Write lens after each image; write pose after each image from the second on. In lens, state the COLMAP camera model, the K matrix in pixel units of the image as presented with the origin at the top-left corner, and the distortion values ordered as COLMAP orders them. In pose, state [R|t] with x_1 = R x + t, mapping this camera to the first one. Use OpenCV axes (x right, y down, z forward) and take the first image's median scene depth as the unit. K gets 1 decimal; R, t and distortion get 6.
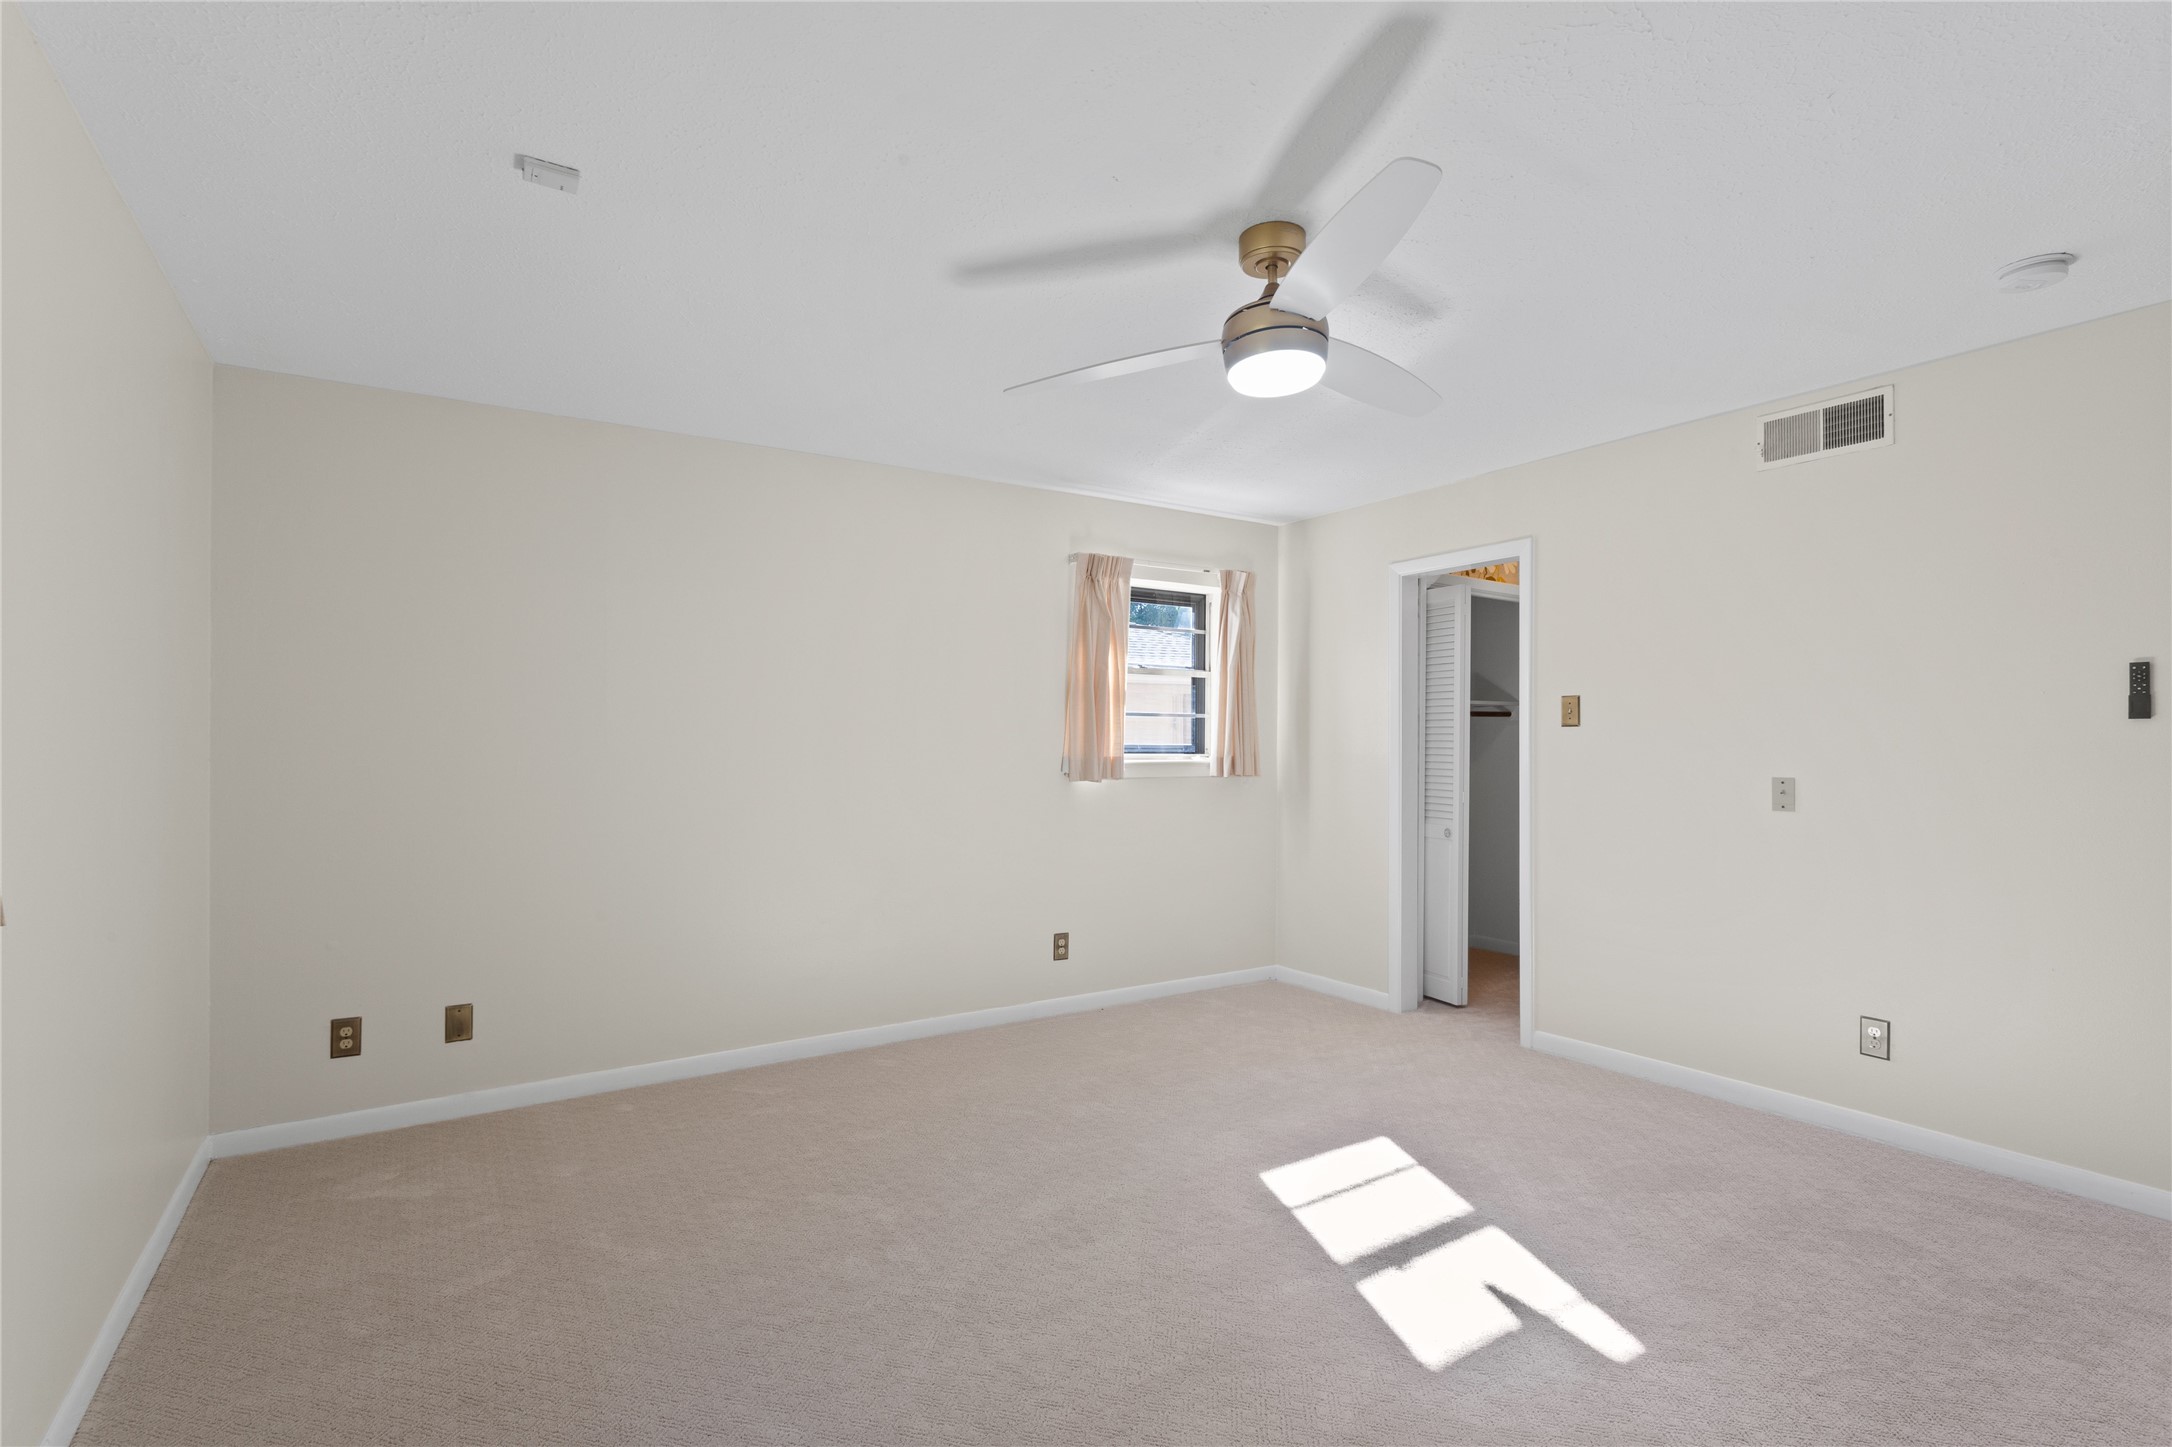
lens RADIAL K [[1055.9, 0, 1095.5], [0, 1055.9, 734.1], [0, 0, 1]] dist [-0.002593, 0.001482]
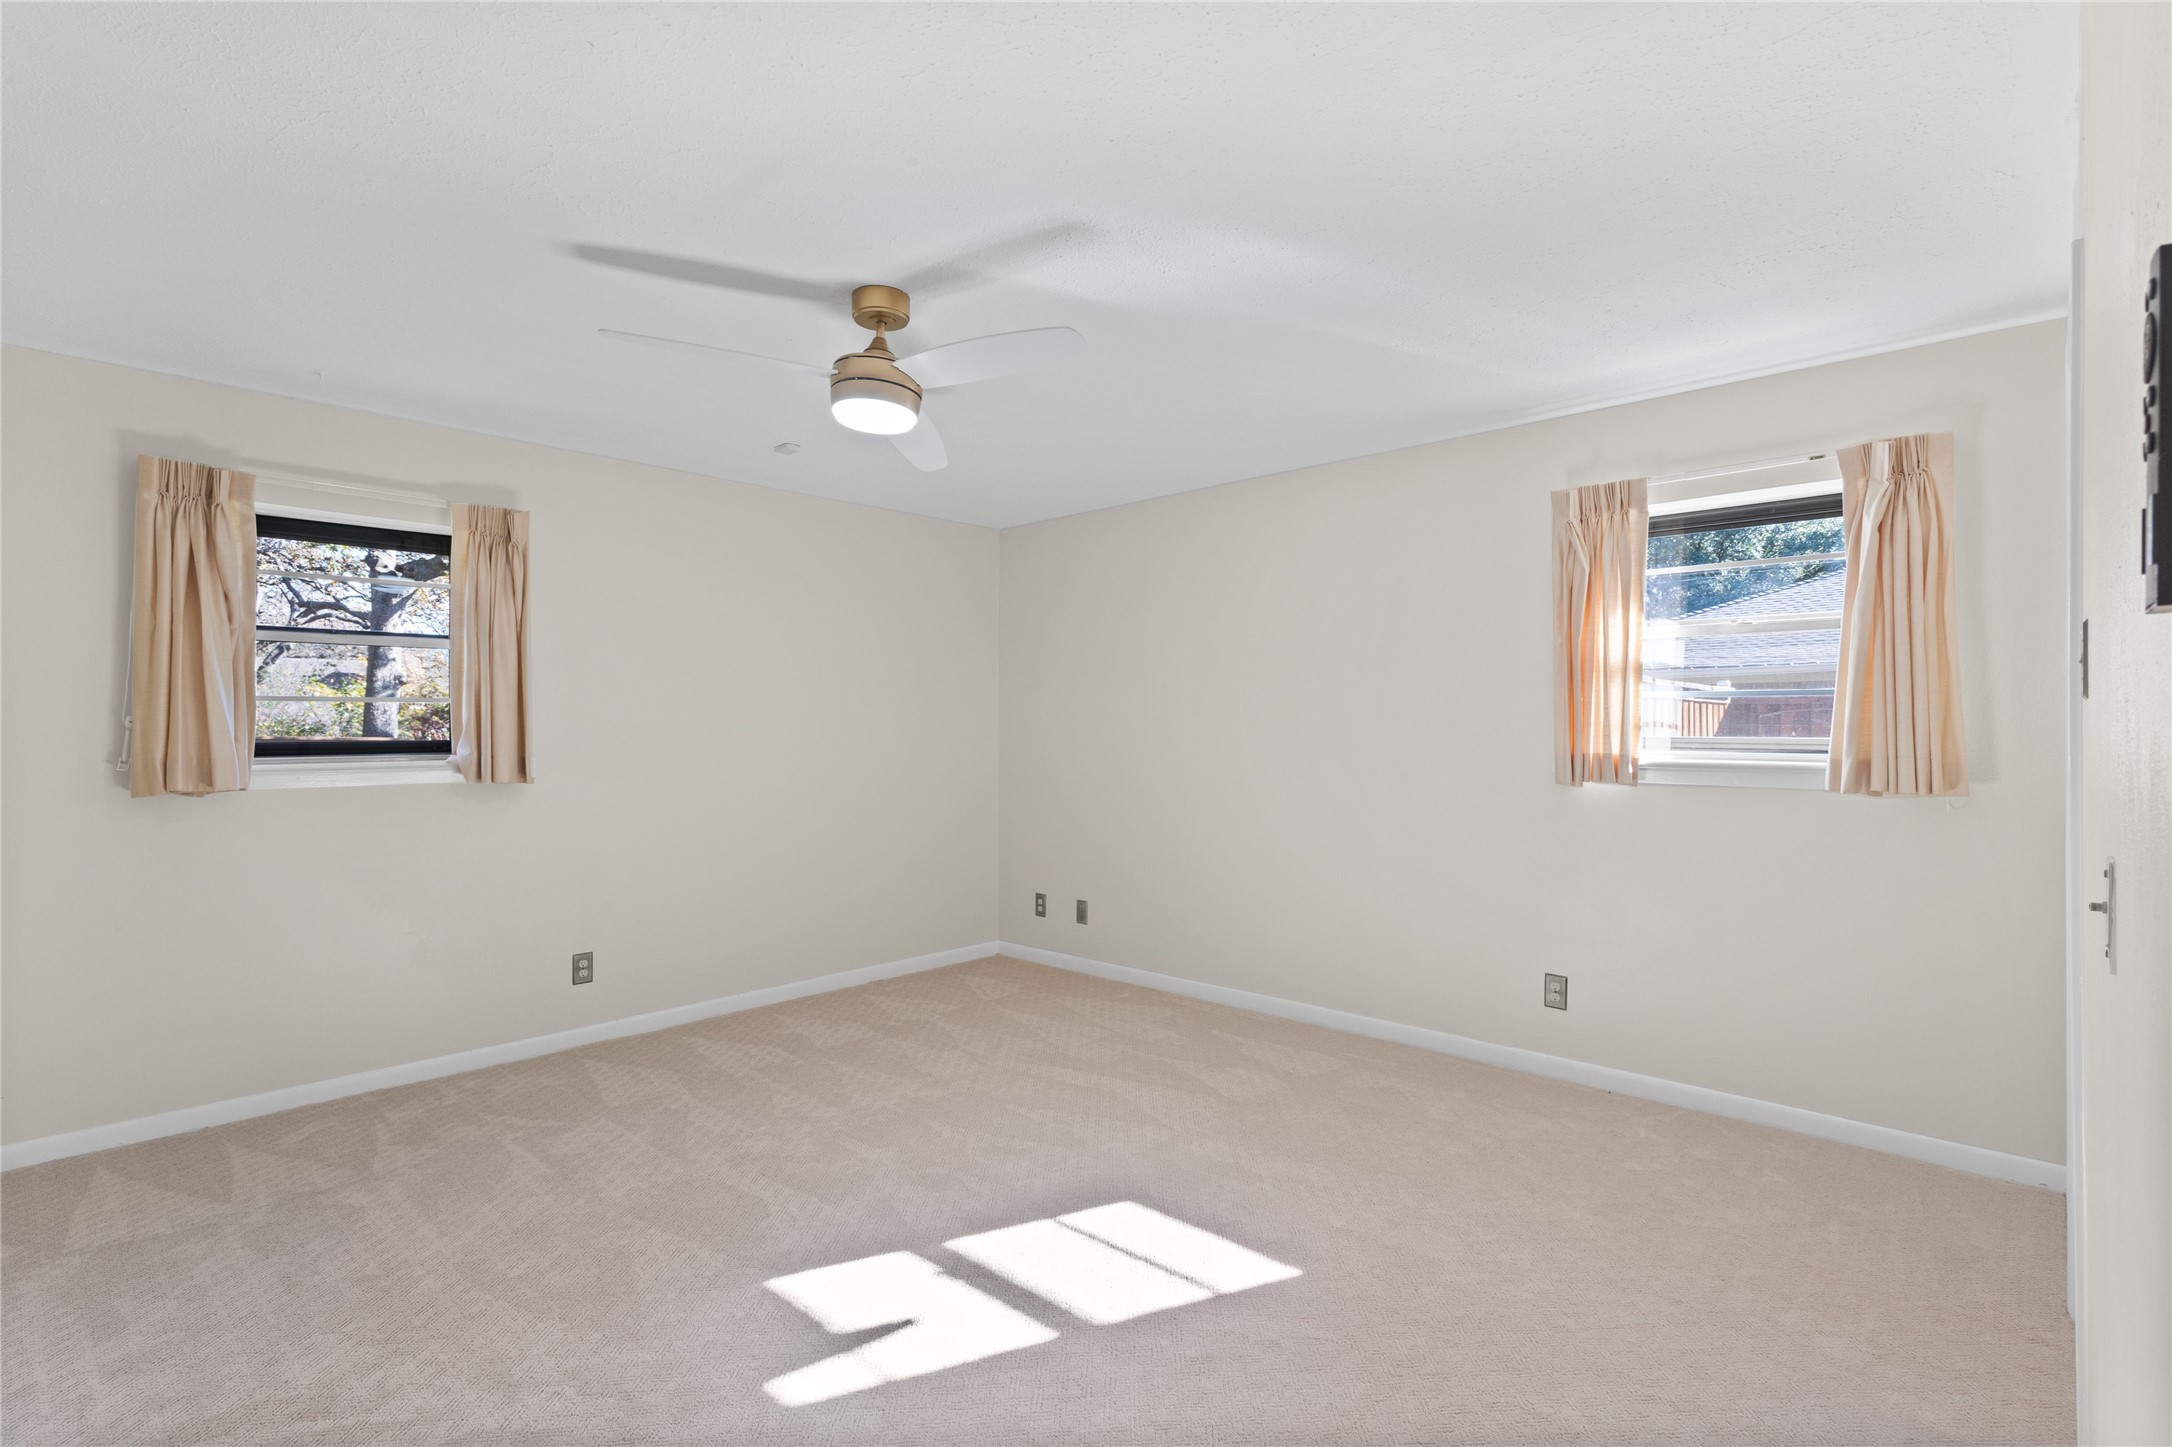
lens RADIAL K [[1055.9, 0, 1082.6], [0, 1055.9, 722.4], [0, 0, 1]] dist [-0.002593, 0.001482]
pose [[0.192104, -0.009593, -0.981328, 0.997571], [0.006841, 0.999941, -0.008436, 0.004218], [0.981351, -0.005093, 0.192158, 0.736500]]
